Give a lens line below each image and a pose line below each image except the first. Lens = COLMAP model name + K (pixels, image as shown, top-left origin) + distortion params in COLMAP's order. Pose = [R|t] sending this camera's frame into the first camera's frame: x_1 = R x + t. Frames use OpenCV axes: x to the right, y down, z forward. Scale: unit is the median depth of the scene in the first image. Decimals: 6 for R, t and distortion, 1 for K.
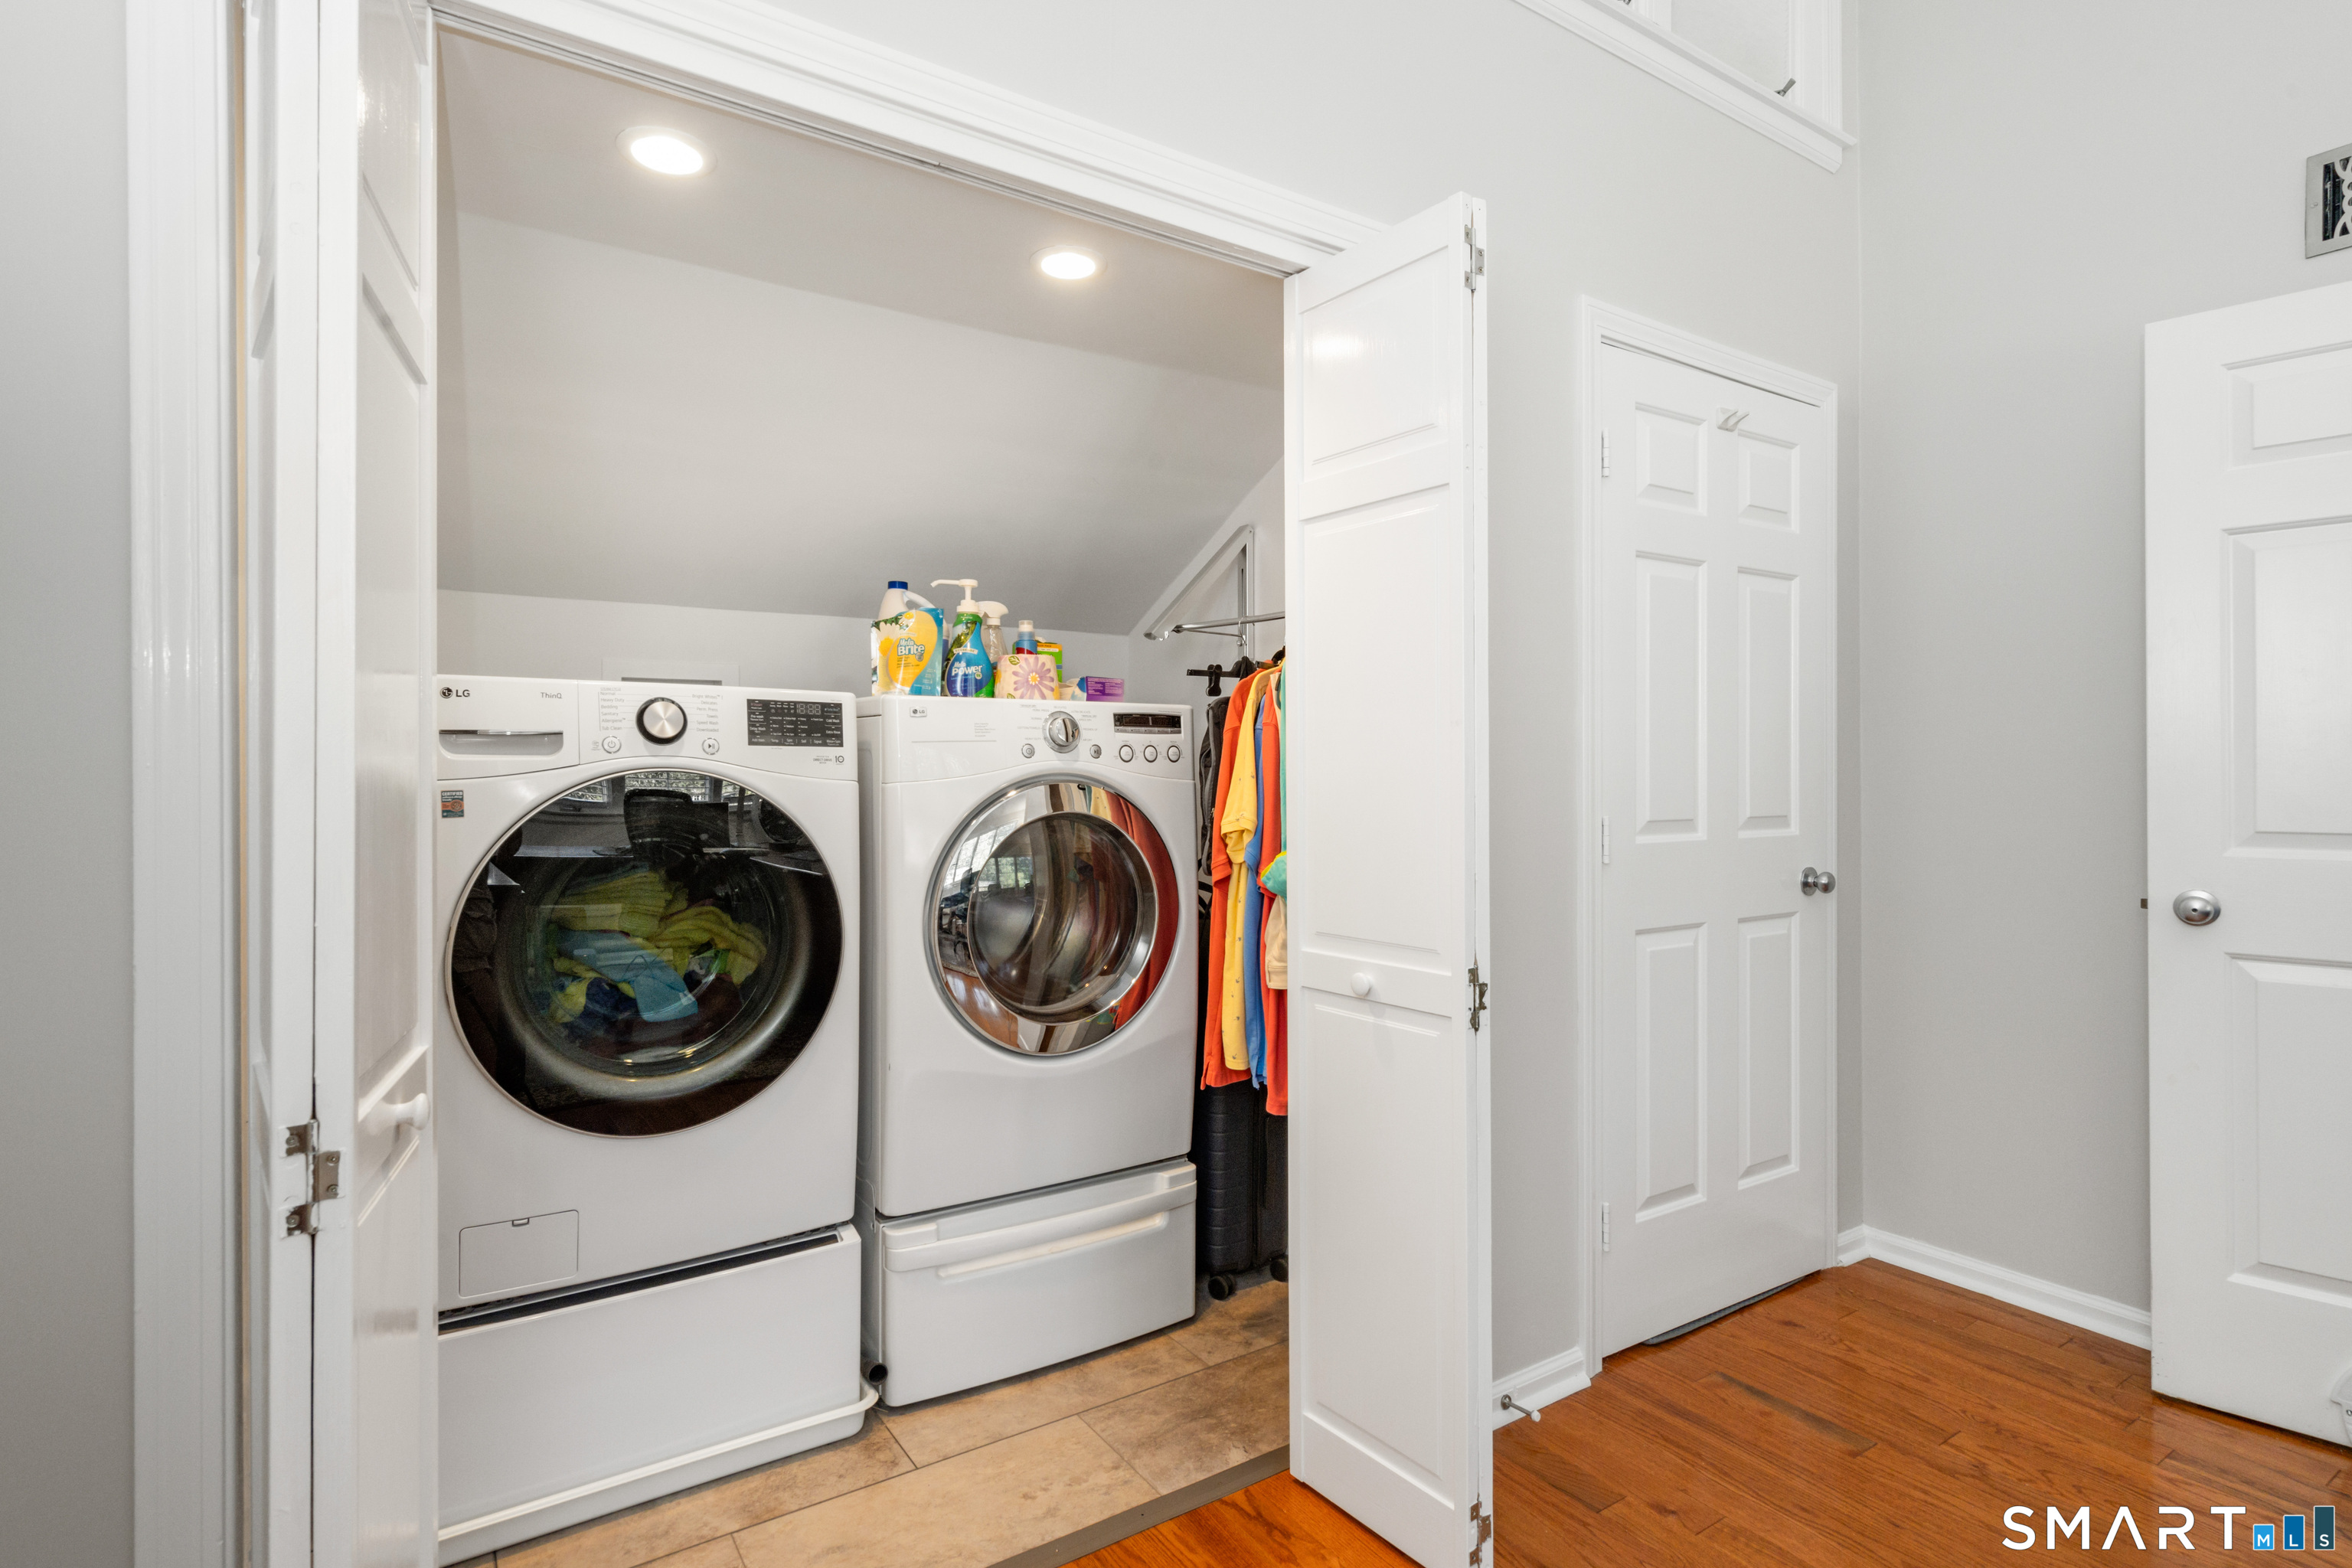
lens RADIAL K [[1140.8, 0, 1144.1], [0, 1140.8, 765.2], [0, 0, 1]] dist [0.000666, 0.000050]
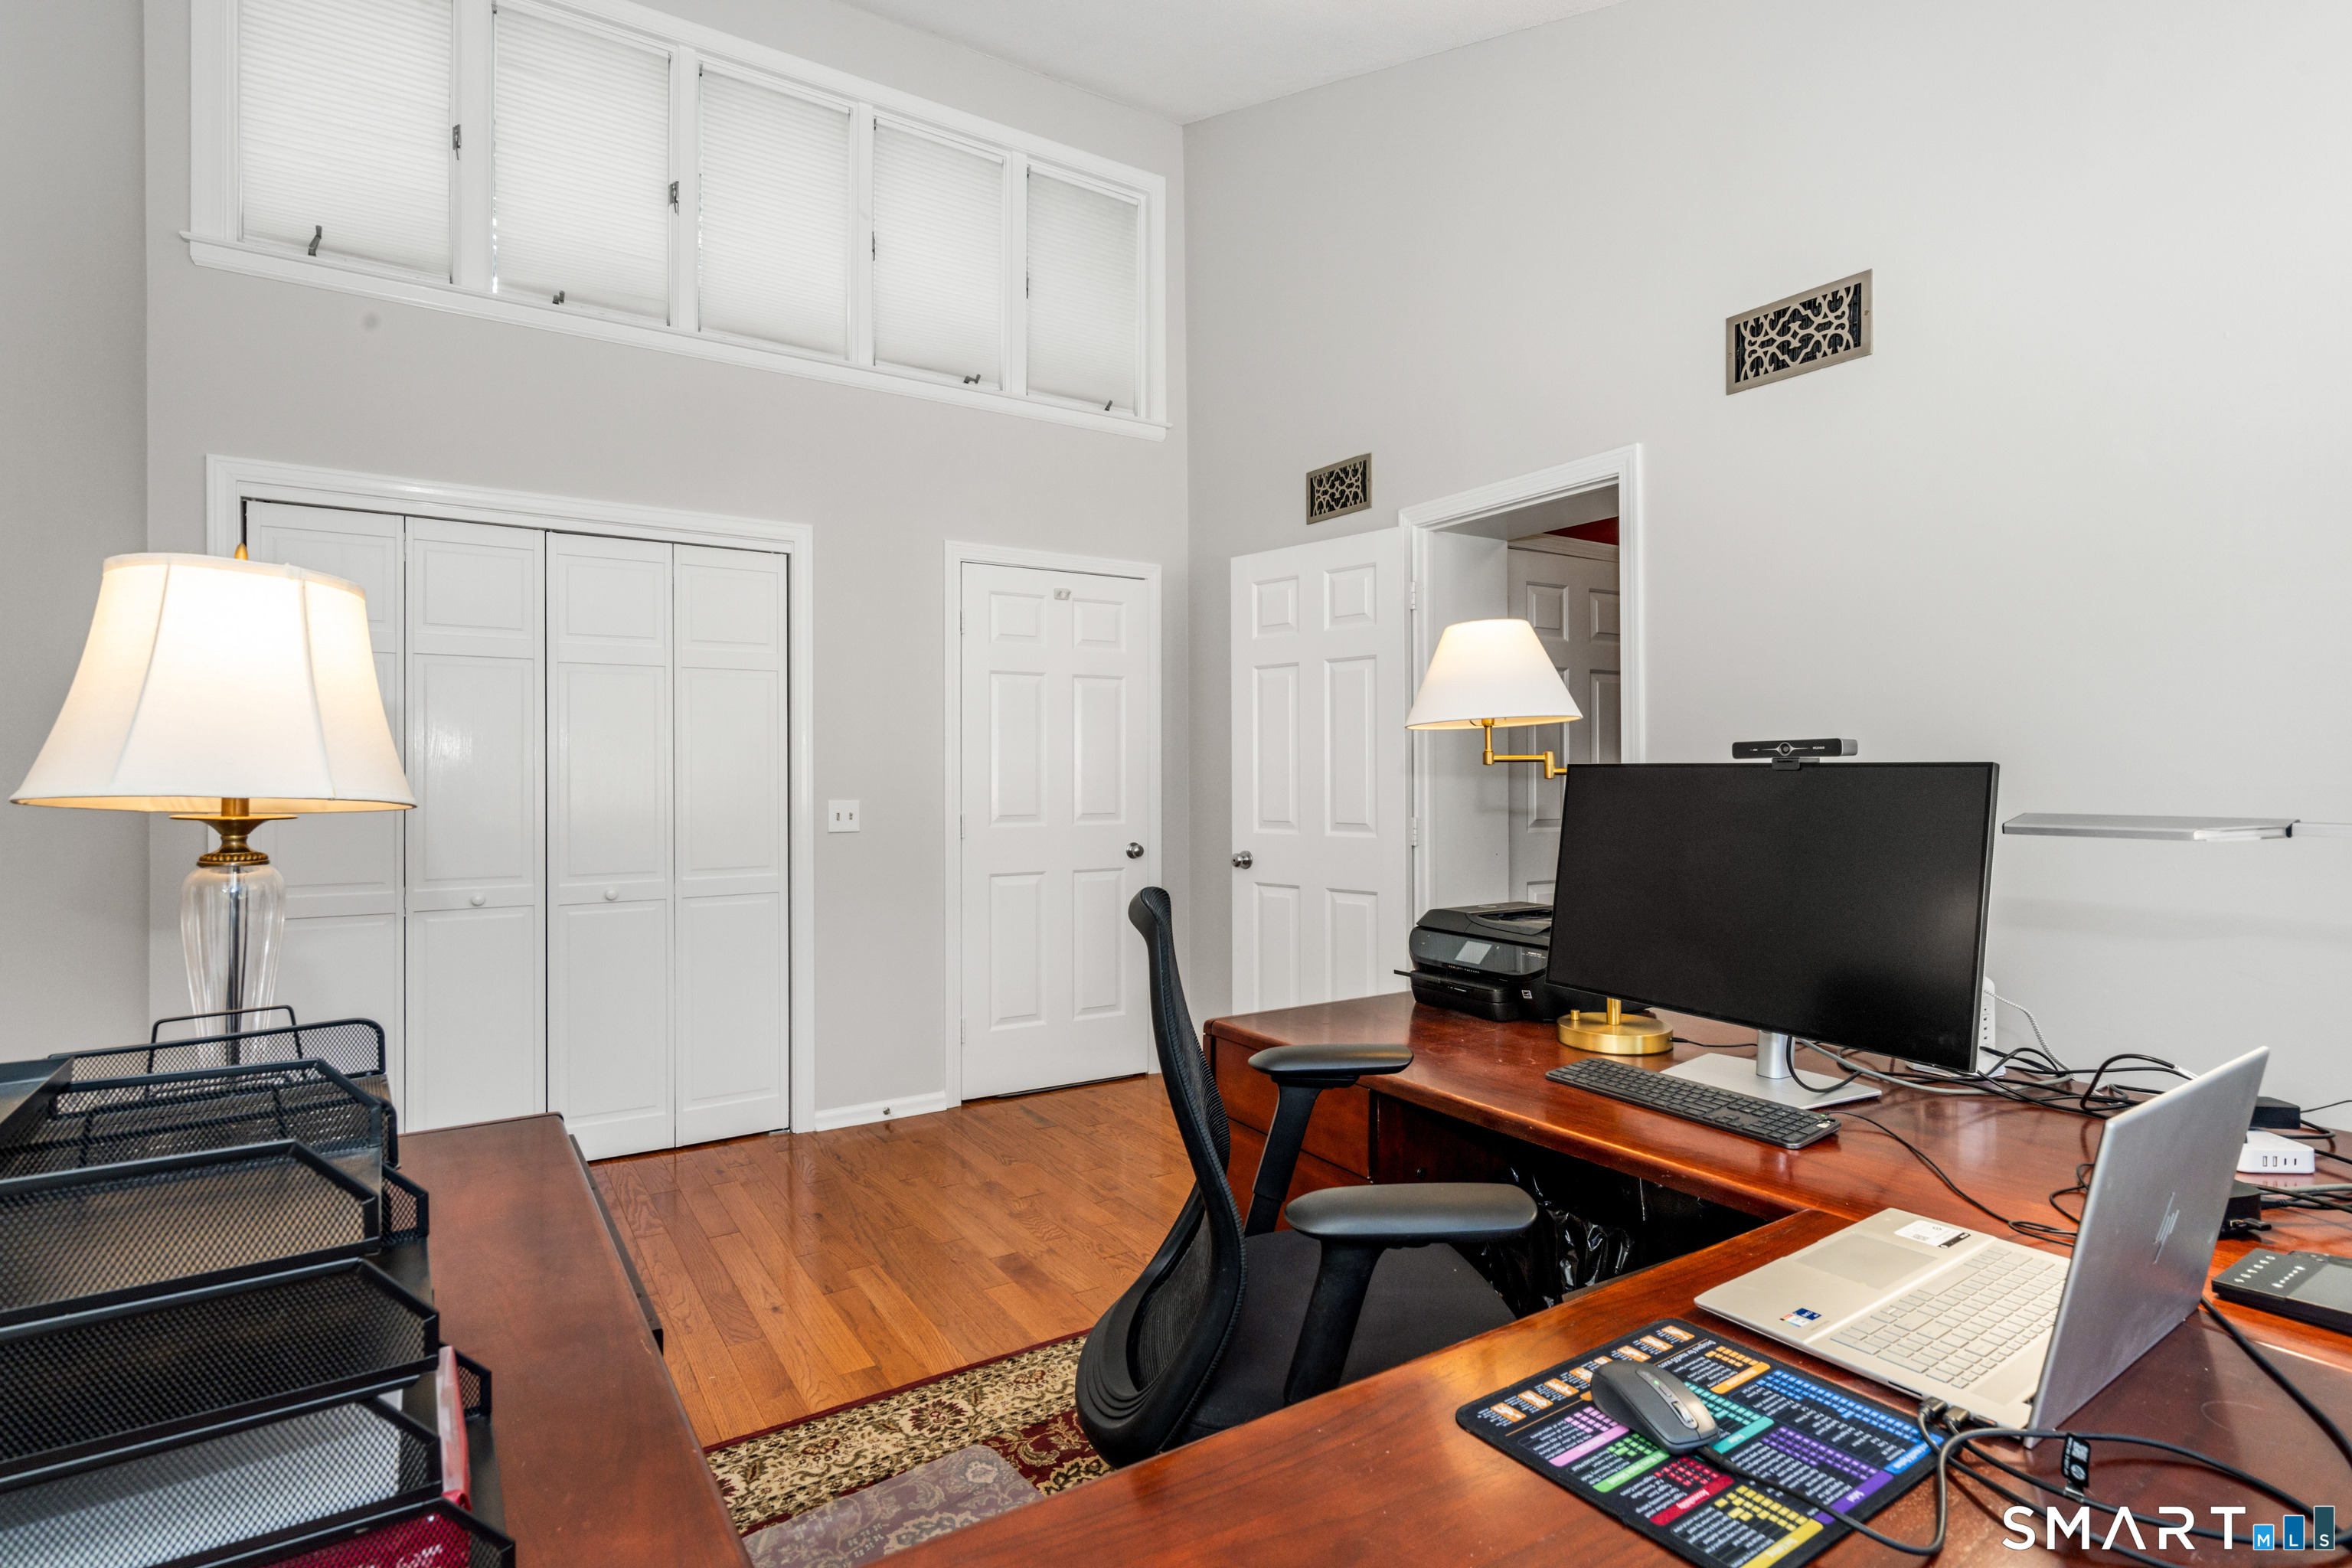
lens RADIAL K [[1149.4, 0, 1166.1], [0, 1149.4, 769.7], [0, 0, 1]] dist [0.071022, 0.000187]
pose [[0.999874, -0.008734, 0.013247, 0.746318], [0.008615, 0.999923, 0.008970, -0.046023], [-0.013324, -0.008855, 0.999872, -0.958653]]
